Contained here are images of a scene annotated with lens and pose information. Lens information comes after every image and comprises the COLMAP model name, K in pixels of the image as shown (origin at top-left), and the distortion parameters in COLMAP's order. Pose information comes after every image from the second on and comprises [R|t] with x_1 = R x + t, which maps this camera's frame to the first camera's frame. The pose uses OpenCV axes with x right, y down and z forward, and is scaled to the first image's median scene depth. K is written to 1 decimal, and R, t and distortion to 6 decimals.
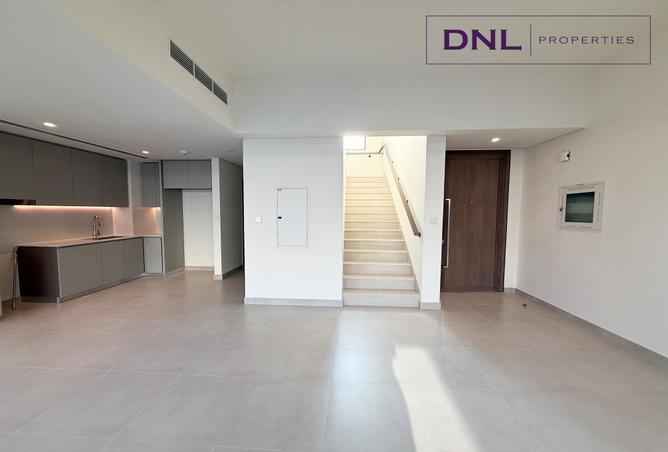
lens RADIAL K [[268.9, 0, 330.6], [0, 268.9, 228.7], [0, 0, 1]] dist [0.001428, 0.000012]
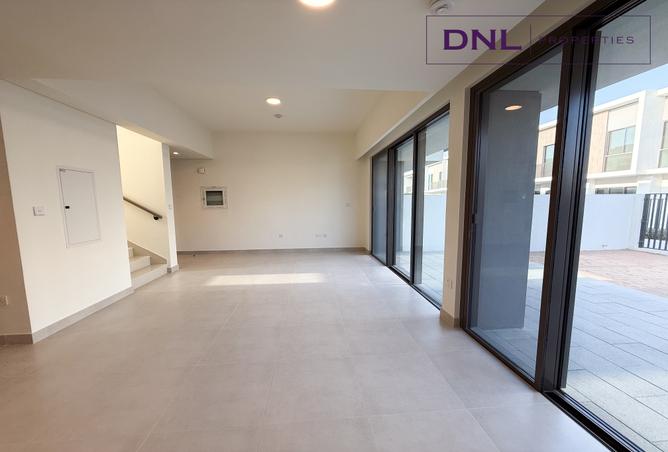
lens RADIAL K [[268.9, 0, 330.6], [0, 268.9, 228.7], [0, 0, 1]] dist [0.001428, 0.000012]
pose [[-0.149123, -0.101046, 0.983642, -1.040025], [0.083418, 0.989933, 0.114339, -0.006275], [-0.985294, 0.099104, -0.139193, 0.366892]]
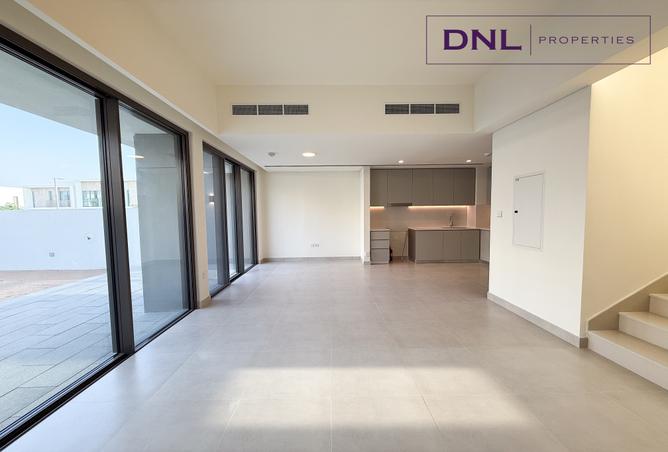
lens RADIAL K [[268.9, 0, 330.6], [0, 268.9, 228.7], [0, 0, 1]] dist [0.001428, 0.000012]
pose [[0.082020, 0.054953, -0.995115, 0.620983], [-0.054148, 0.997250, 0.050608, 0.001635], [0.995159, 0.049733, 0.084770, 0.322791]]
